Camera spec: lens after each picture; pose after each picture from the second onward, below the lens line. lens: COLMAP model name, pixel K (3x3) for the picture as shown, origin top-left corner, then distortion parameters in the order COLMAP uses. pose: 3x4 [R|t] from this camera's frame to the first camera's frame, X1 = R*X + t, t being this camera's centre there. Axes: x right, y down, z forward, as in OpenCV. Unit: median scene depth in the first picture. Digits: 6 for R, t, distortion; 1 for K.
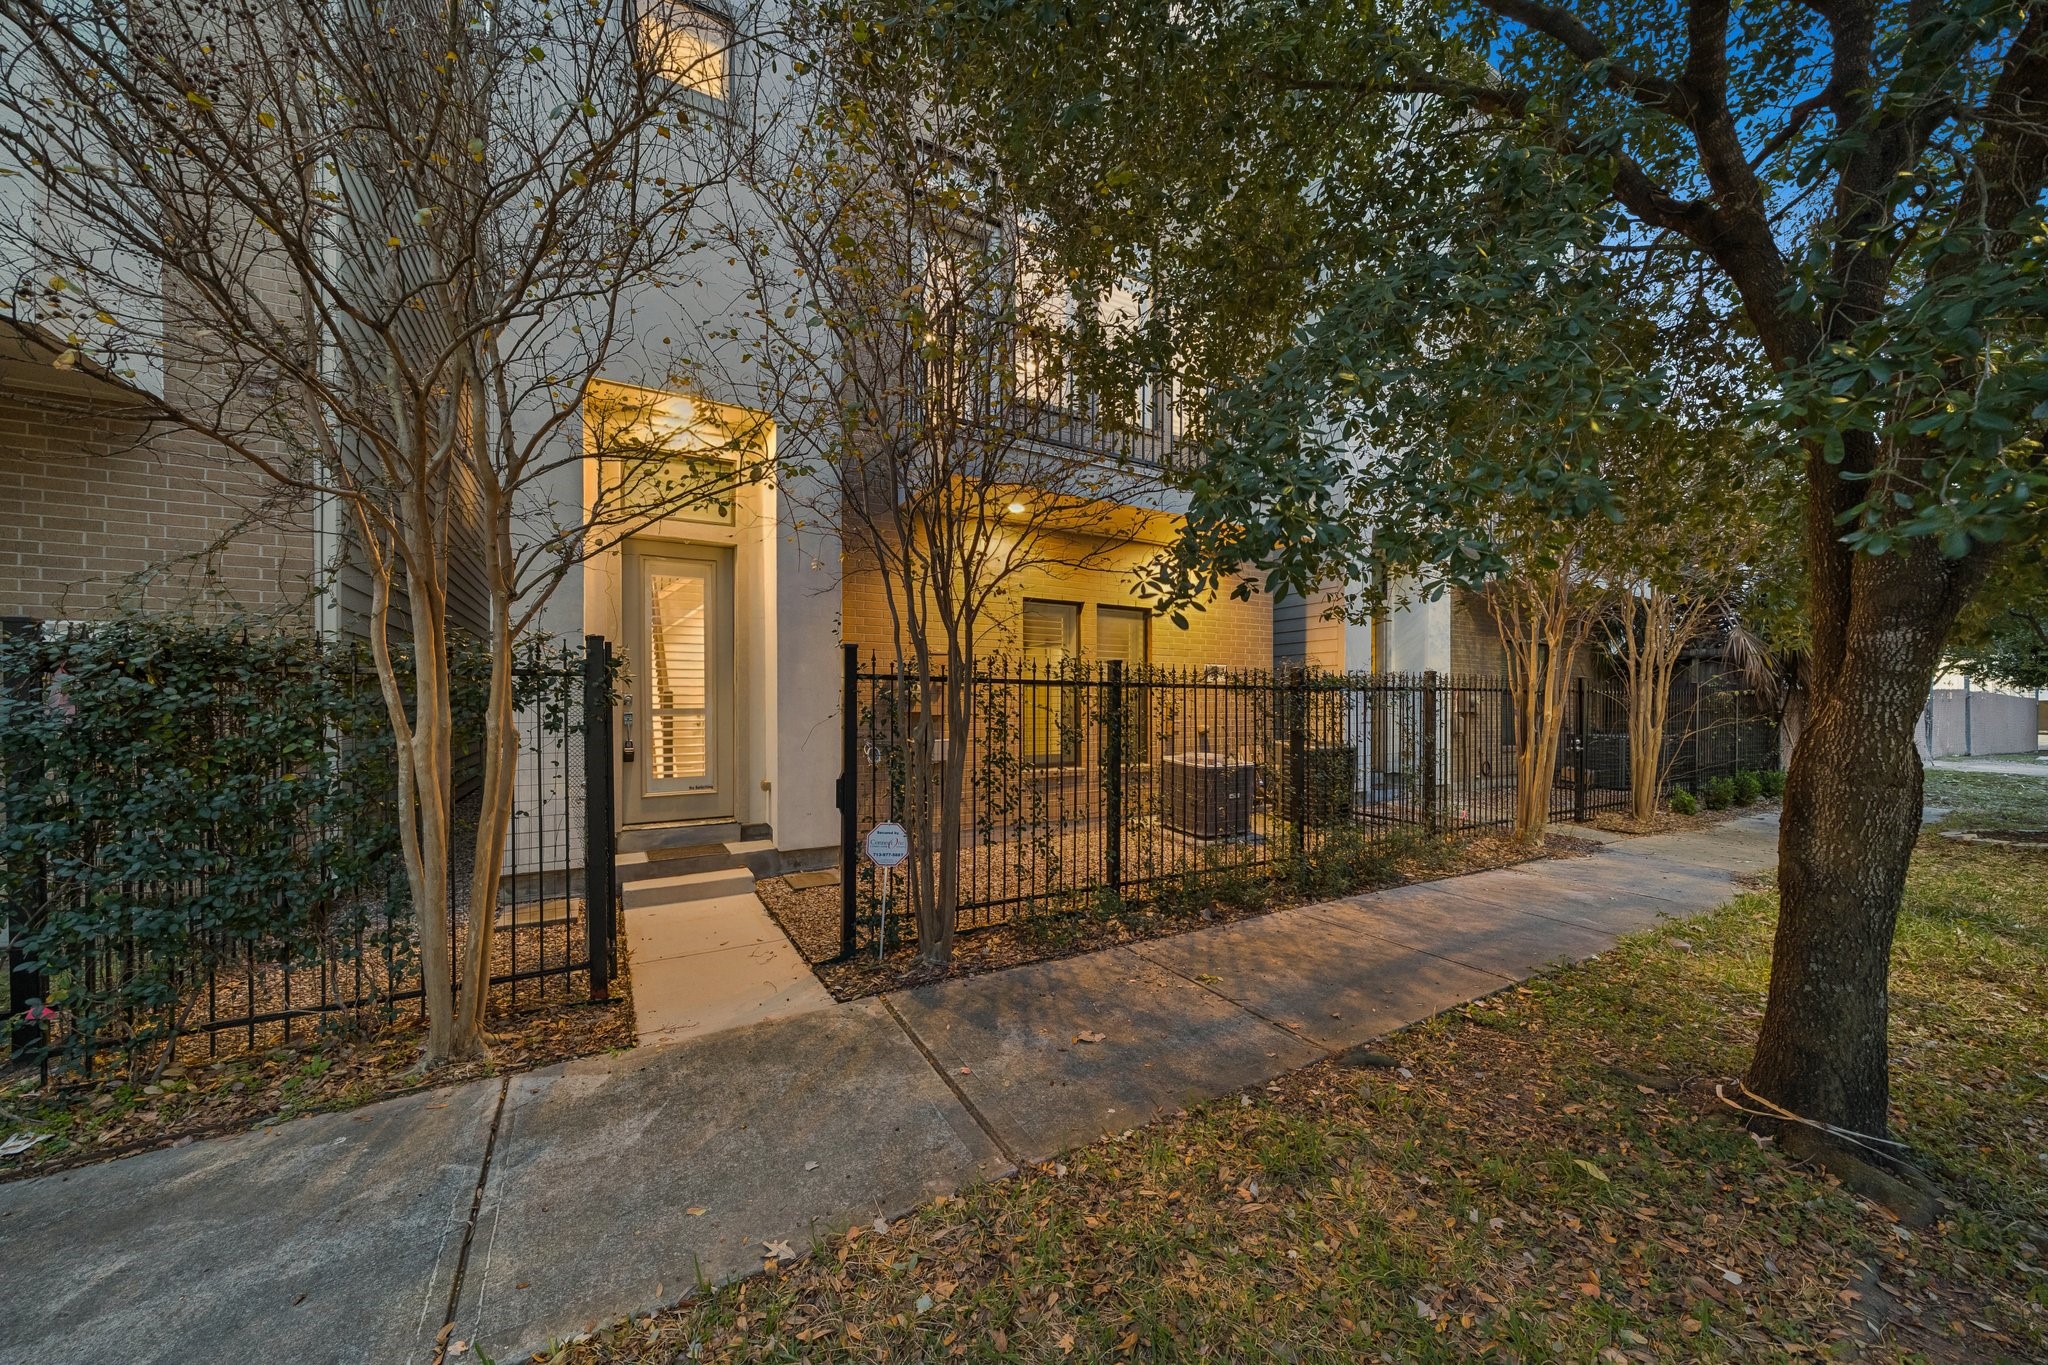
lens RADIAL K [[700.3, 0, 1022.5], [0, 700.3, 702.0], [0, 0, 1]] dist [-0.000408, -0.000015]
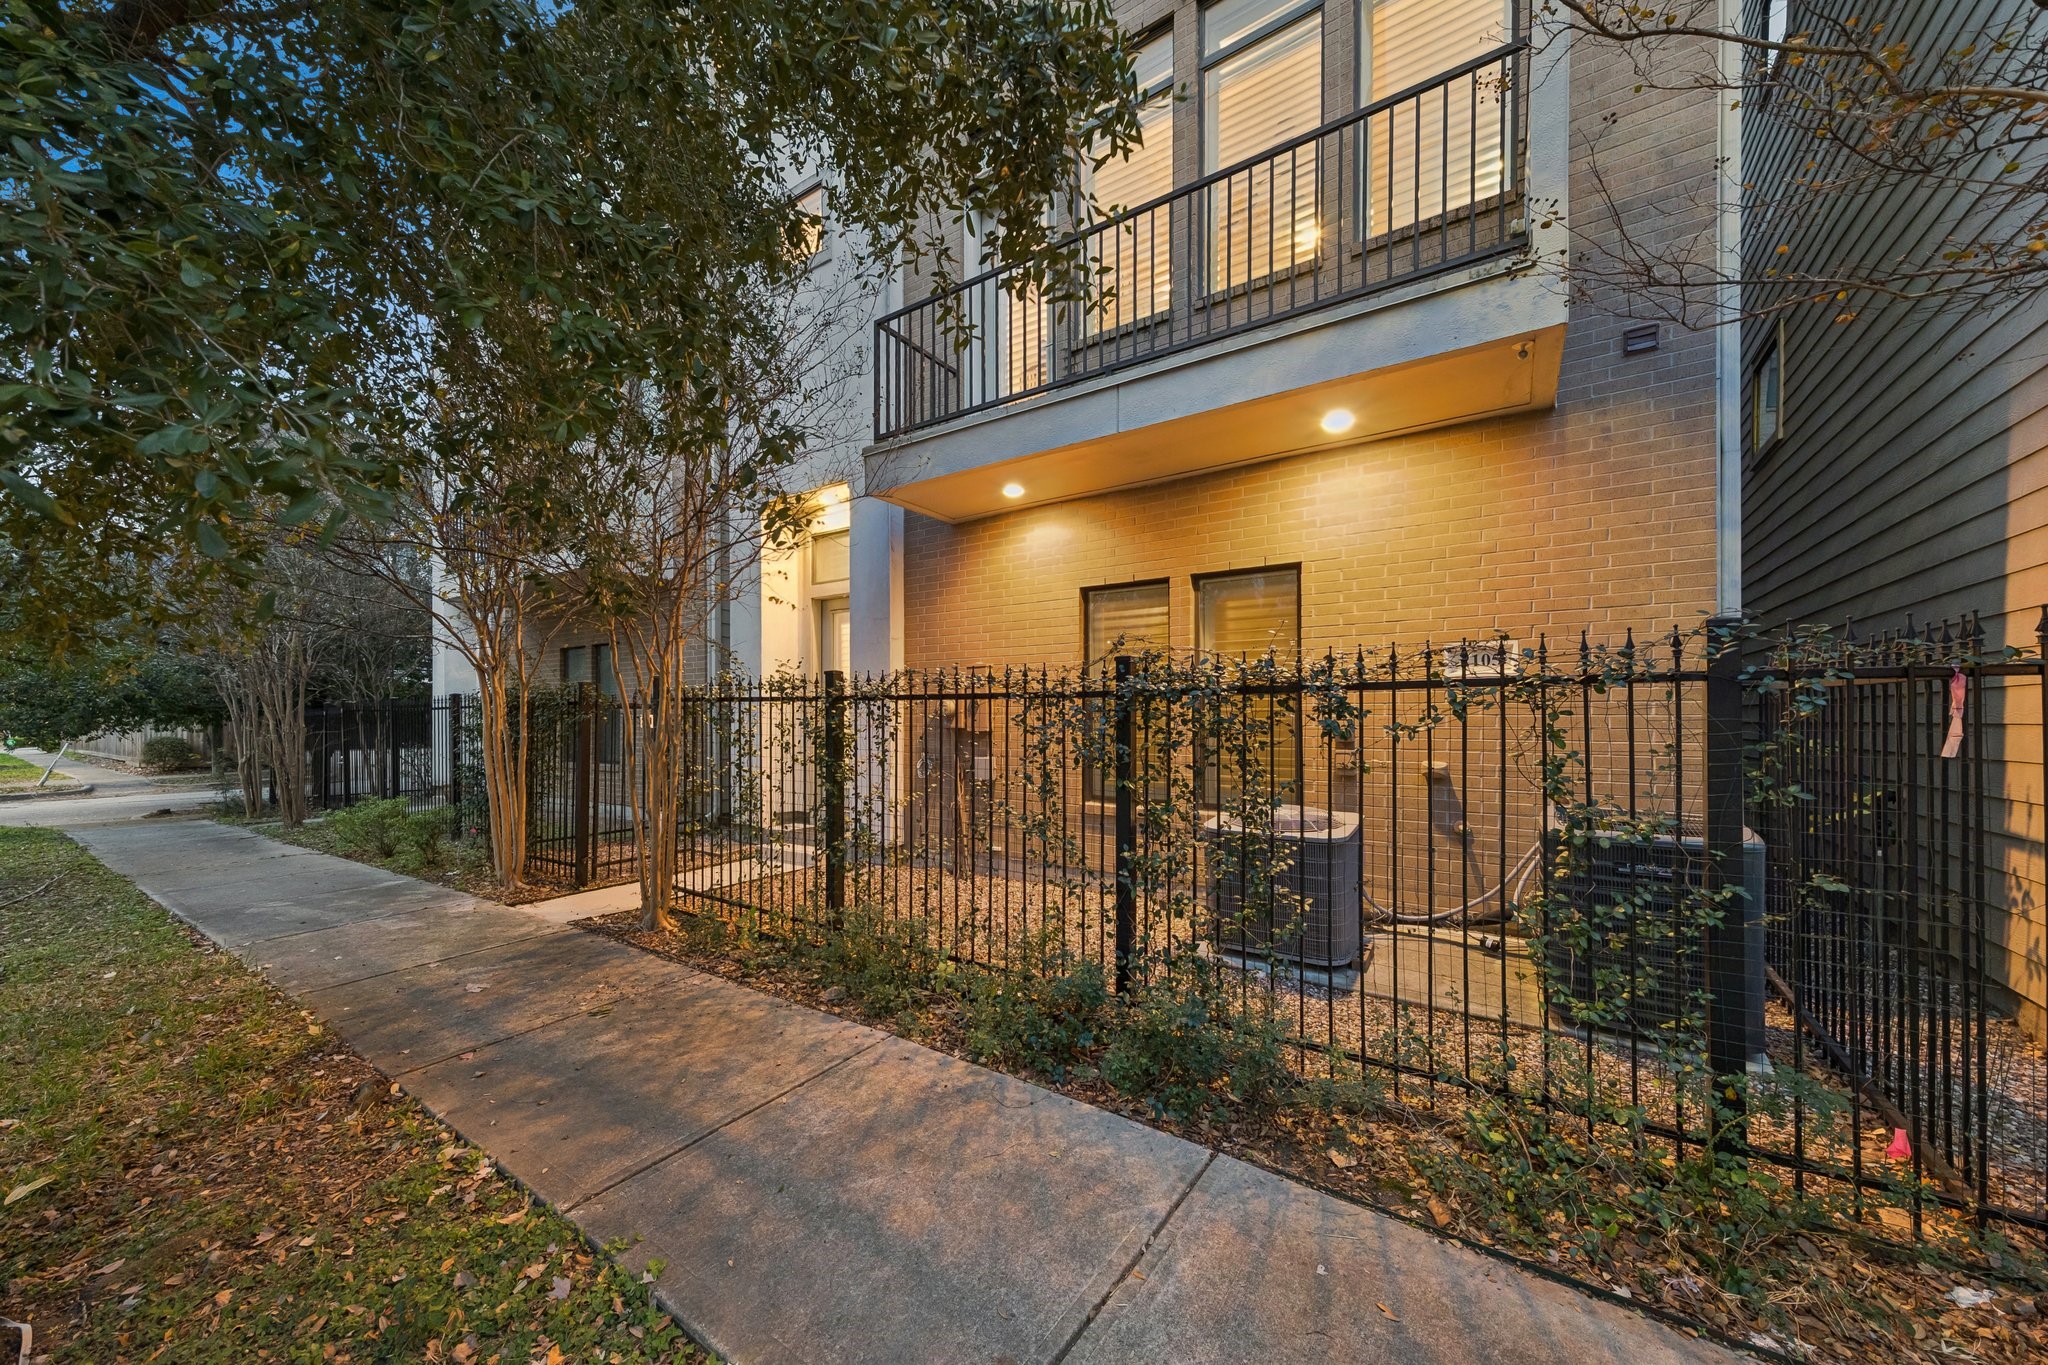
lens RADIAL K [[746.9, 0, 1019.3], [0, 746.9, 718.8], [0, 0, 1]] dist [0.021634, 0.000013]
pose [[0.417445, 0.002777, -0.908698, 1.355445], [0.003900, 0.999981, 0.004848, -0.005109], [0.908694, -0.005568, 0.417426, 1.030996]]
